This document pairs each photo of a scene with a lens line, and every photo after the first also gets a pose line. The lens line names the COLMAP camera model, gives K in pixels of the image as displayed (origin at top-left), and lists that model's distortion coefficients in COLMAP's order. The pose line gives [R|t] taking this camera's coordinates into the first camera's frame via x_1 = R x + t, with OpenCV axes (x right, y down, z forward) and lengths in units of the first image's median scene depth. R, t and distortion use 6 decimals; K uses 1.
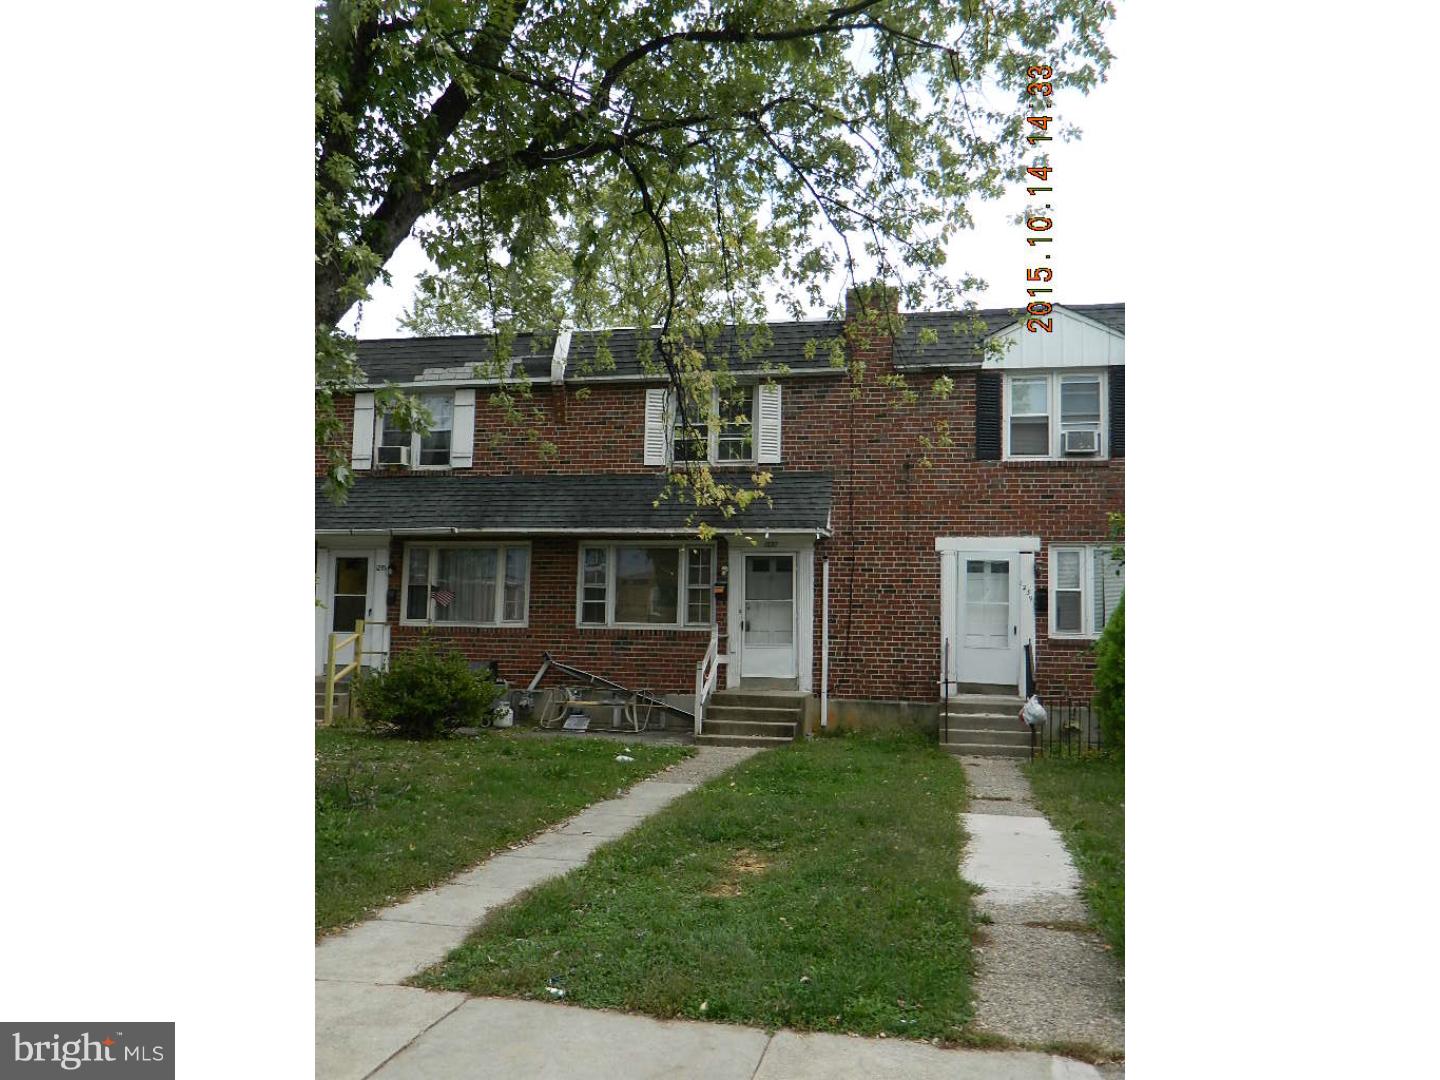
lens RADIAL K [[1454.5, 0, 720.0], [0, 1454.5, 540.0], [0, 0, 1]] dist [-0.002010, 0.001357]
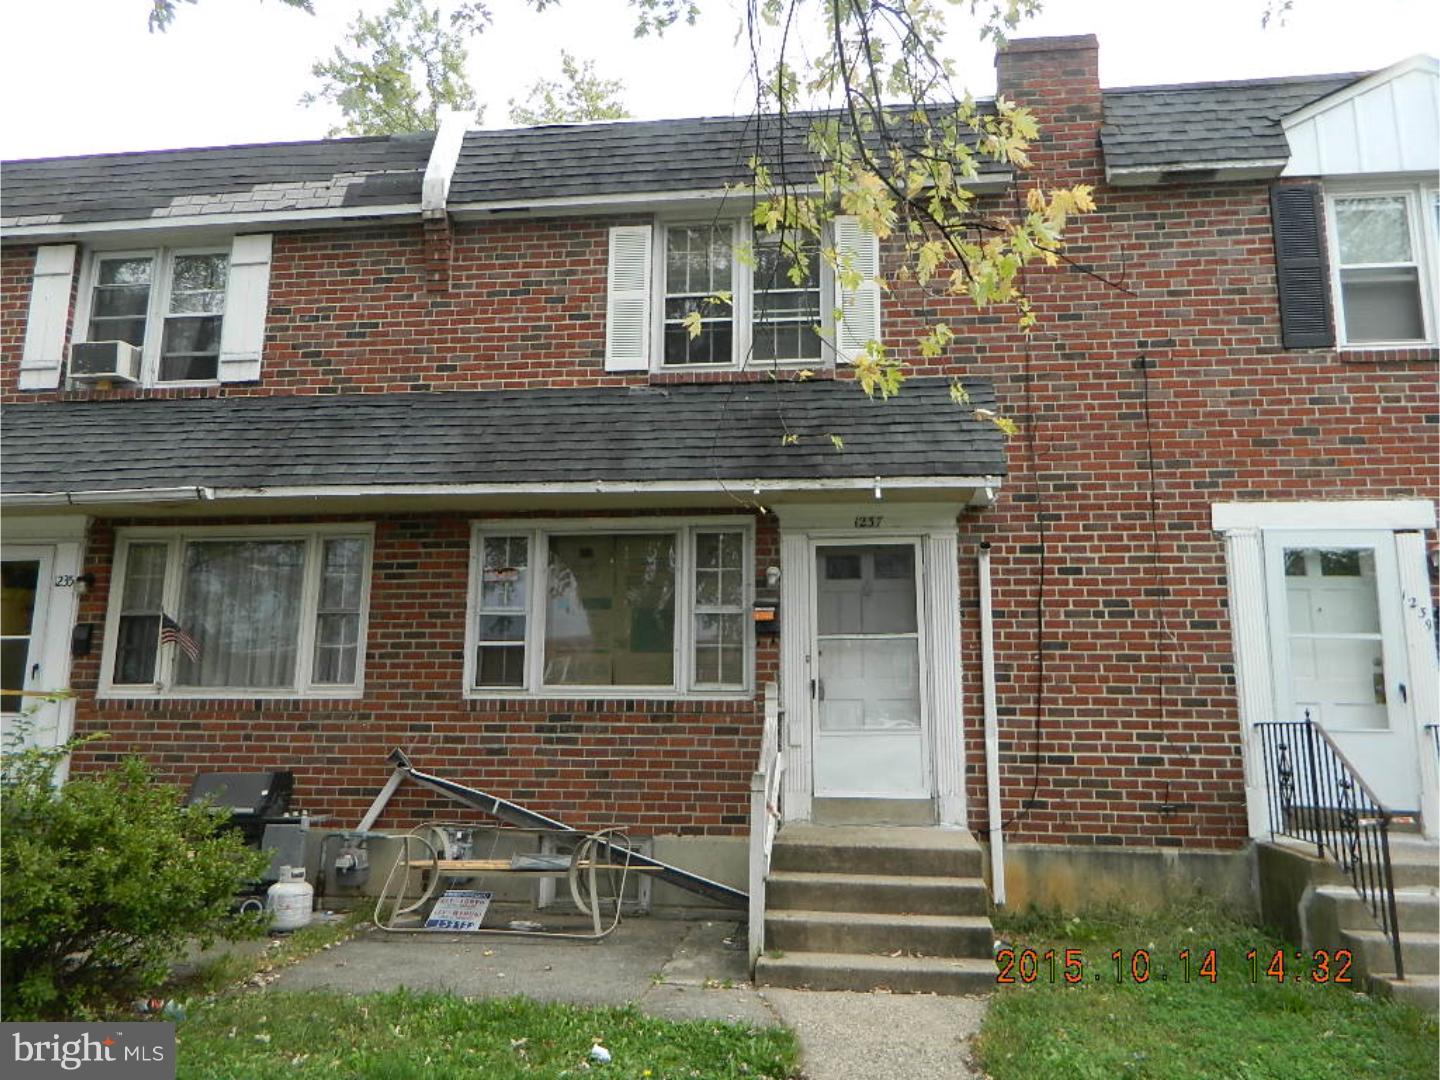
lens RADIAL K [[1095.3, 0, 720.0], [0, 1095.3, 540.0], [0, 0, 1]] dist [0.014563, 0.000036]
pose [[0.993970, 0.005810, 0.109495, -0.055525], [0.004014, 0.995997, -0.089295, 0.042084], [-0.109576, 0.089196, 0.989968, 0.640286]]
